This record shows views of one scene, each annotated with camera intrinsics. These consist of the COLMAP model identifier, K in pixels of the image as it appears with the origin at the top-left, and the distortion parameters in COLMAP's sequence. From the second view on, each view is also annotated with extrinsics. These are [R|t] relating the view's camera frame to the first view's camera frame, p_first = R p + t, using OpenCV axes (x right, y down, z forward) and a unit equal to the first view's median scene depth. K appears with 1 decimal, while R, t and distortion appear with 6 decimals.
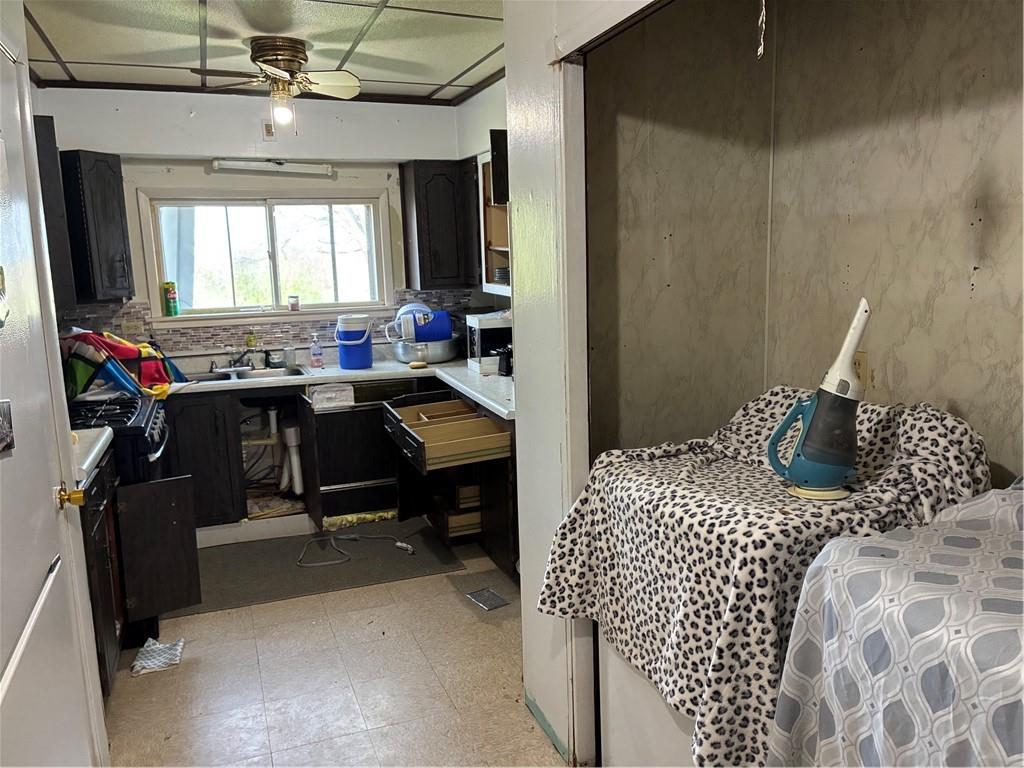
lens RADIAL K [[782.1, 0, 515.1], [0, 782.1, 380.4], [0, 0, 1]] dist [0.043582, -0.057655]
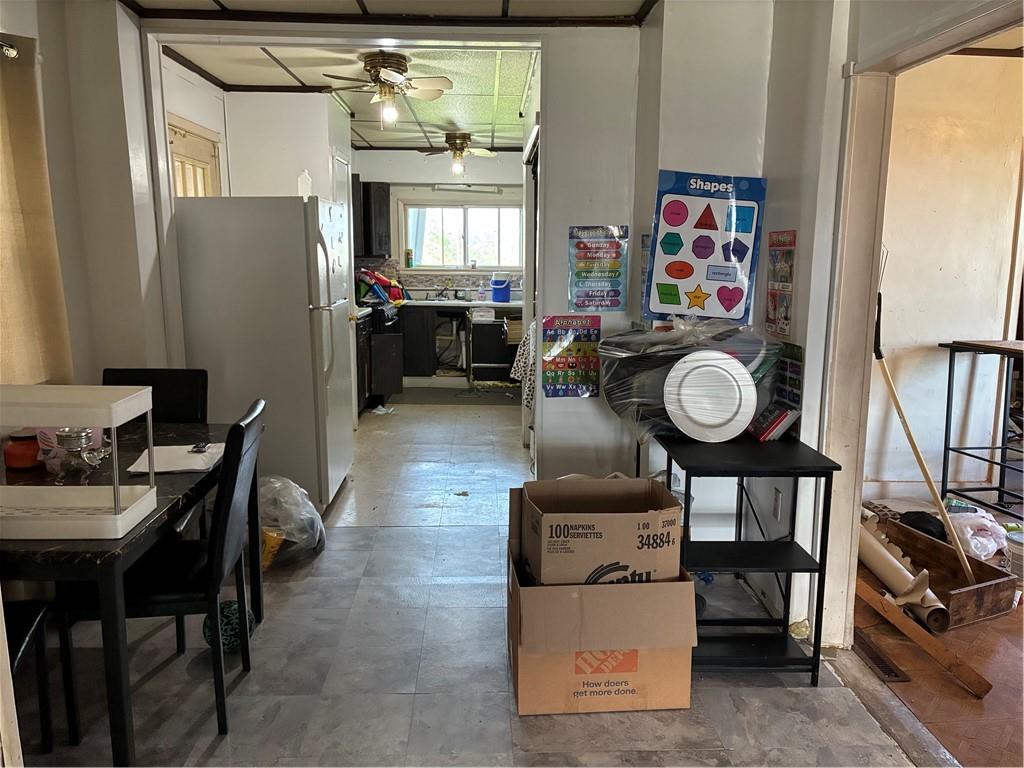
lens RADIAL K [[782.1, 0, 517.6], [0, 782.1, 379.6], [0, 0, 1]] dist [0.043582, -0.057655]
pose [[0.945493, 0.087404, -0.313692, 0.510446], [-0.083338, 0.996172, 0.026376, 0.139193], [0.314797, 0.001204, 0.949158, -0.844739]]
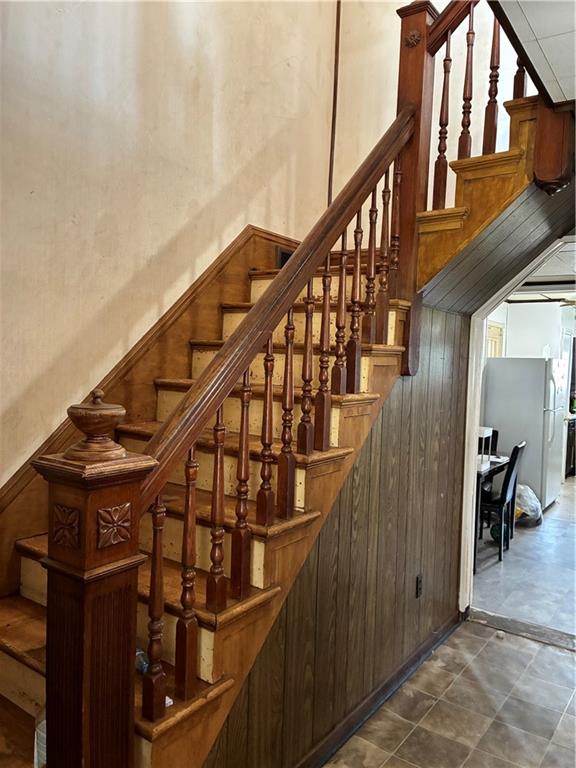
lens RADIAL K [[586.6, 0, 283.6], [0, 586.6, 378.1], [0, 0, 1]] dist [0.043582, -0.057655]
pose [[0.545674, 0.076631, -0.834486, 0.899956], [-0.184346, 0.982393, -0.030331, 0.193750], [0.817470, 0.170385, 0.550193, -1.481350]]
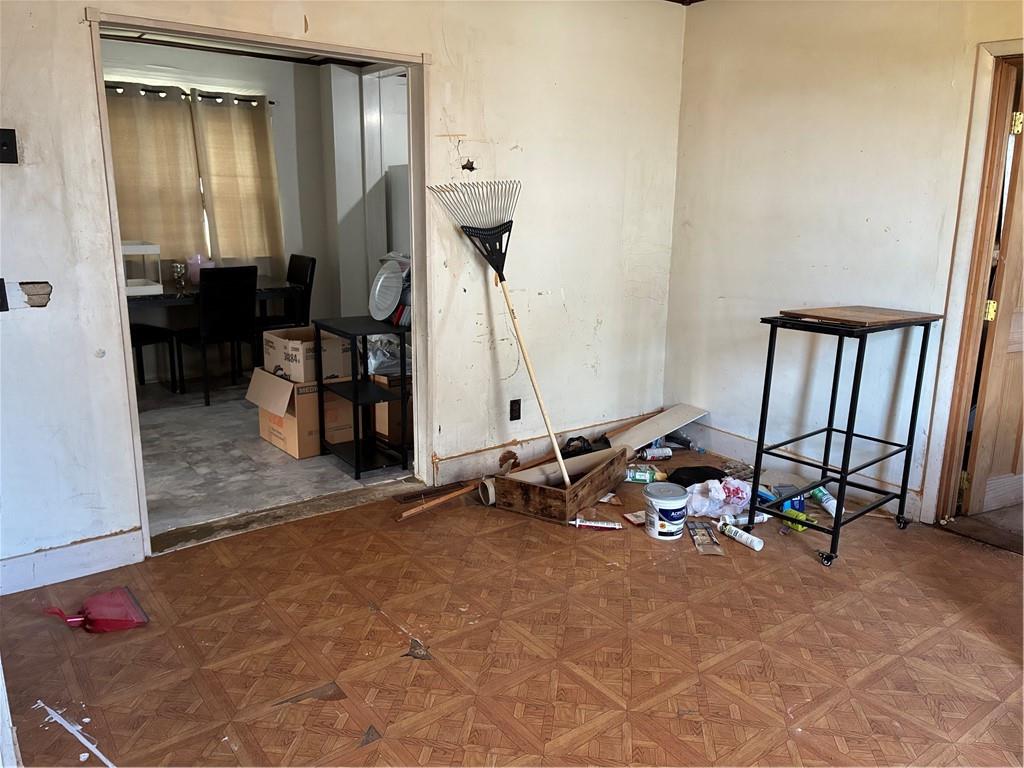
lens RADIAL K [[782.1, 0, 510.6], [0, 782.1, 384.6], [0, 0, 1]] dist [0.043582, -0.057655]
pose [[0.263694, 0.248523, -0.932042, 1.596016], [-0.175049, 0.962526, 0.207126, 0.022947], [0.948590, 0.108535, 0.297317, -0.220645]]
